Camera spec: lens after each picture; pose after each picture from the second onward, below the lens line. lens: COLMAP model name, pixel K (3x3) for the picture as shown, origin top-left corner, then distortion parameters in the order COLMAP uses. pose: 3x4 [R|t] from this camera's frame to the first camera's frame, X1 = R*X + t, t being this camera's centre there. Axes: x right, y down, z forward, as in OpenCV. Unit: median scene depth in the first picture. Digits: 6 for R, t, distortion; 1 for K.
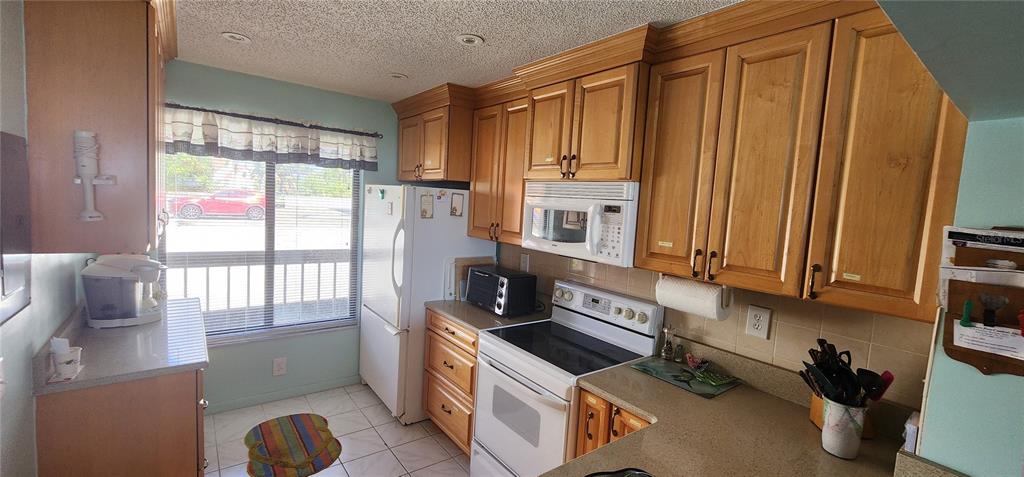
lens RADIAL K [[421.1, 0, 508.8], [0, 421.1, 237.6], [0, 0, 1]] dist [0.000836, 0.000798]
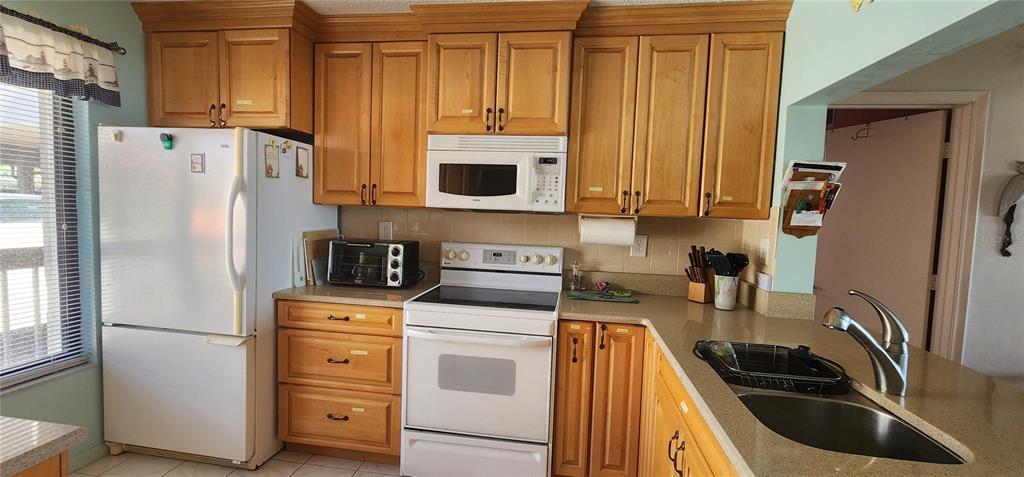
lens RADIAL K [[421.1, 0, 511.7], [0, 421.1, 237.0], [0, 0, 1]] dist [0.000836, 0.000798]
pose [[0.717256, -0.078981, 0.692320, -0.438805], [0.065696, 0.996795, 0.045653, 0.054425], [-0.693706, 0.012738, 0.720145, 0.198302]]
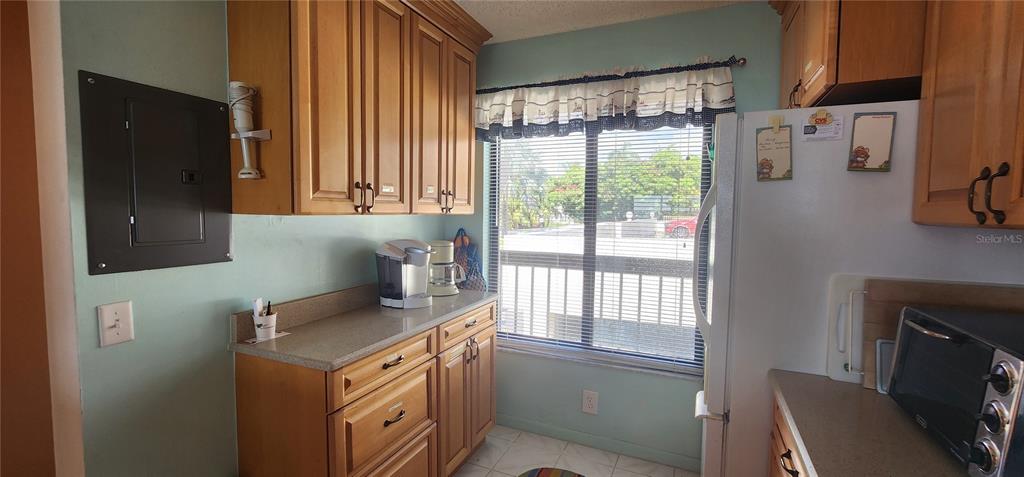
lens RADIAL K [[421.1, 0, 514.3], [0, 421.1, 233.2], [0, 0, 1]] dist [0.000836, 0.000798]
pose [[0.481723, -0.004859, -0.876310, 0.067311], [-0.057584, 0.997648, -0.037186, 0.045431], [0.874430, 0.068374, 0.480310, 0.587515]]
